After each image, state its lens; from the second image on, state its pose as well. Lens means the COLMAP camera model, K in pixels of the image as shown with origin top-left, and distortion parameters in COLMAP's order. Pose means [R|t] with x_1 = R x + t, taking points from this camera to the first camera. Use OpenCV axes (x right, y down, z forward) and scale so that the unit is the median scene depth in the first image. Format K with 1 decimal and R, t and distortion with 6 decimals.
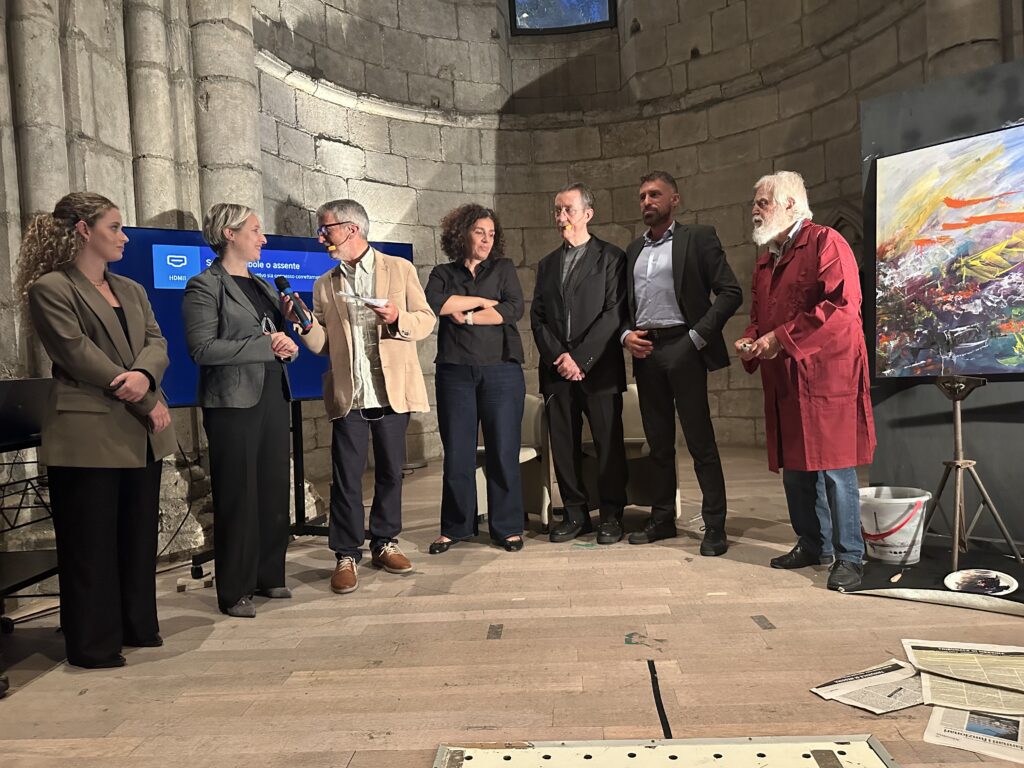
lens RADIAL K [[698.8, 0, 512.0], [0, 698.8, 384.0], [0, 0, 1]] dist [-0.014829, -0.008315]
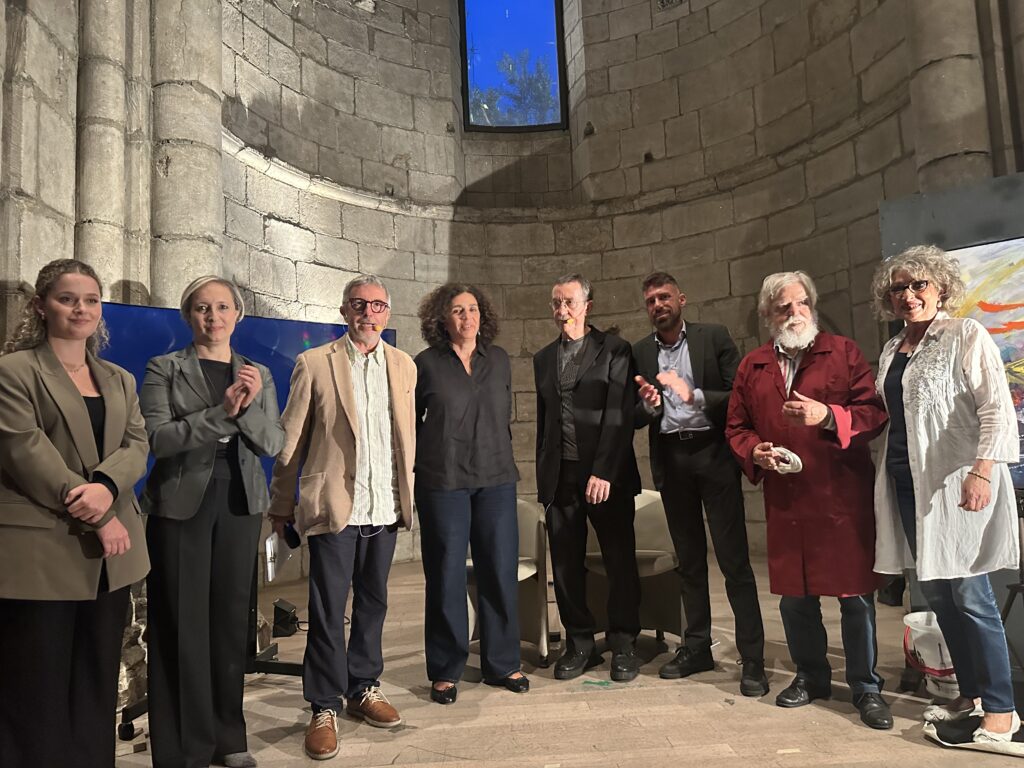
lens RADIAL K [[711.4, 0, 512.0], [0, 711.4, 384.0], [0, 0, 1]] dist [0.003922, -0.029946]
pose [[0.993560, 0.025656, 0.110368, -0.098704], [-0.010733, 0.990959, -0.133732, -0.013617], [-0.112801, 0.131686, 0.984853, 0.095045]]
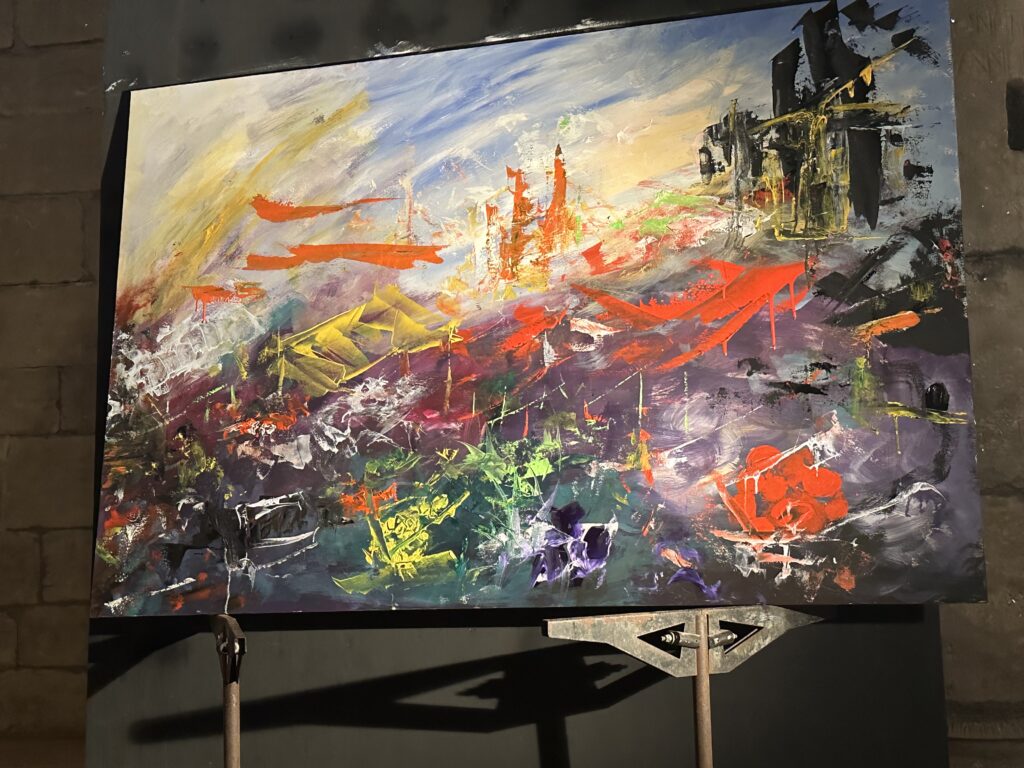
lens RADIAL K [[1442.4, 0, 512.0], [0, 1442.4, 384.0], [0, 0, 1]] dist [0.028786, 0.020874]
pose [[0.865842, 0.066342, 0.495900, 0.257317], [-0.001988, 0.991618, -0.129189, -0.028949], [-0.500314, 0.110872, 0.858716, 0.126678]]
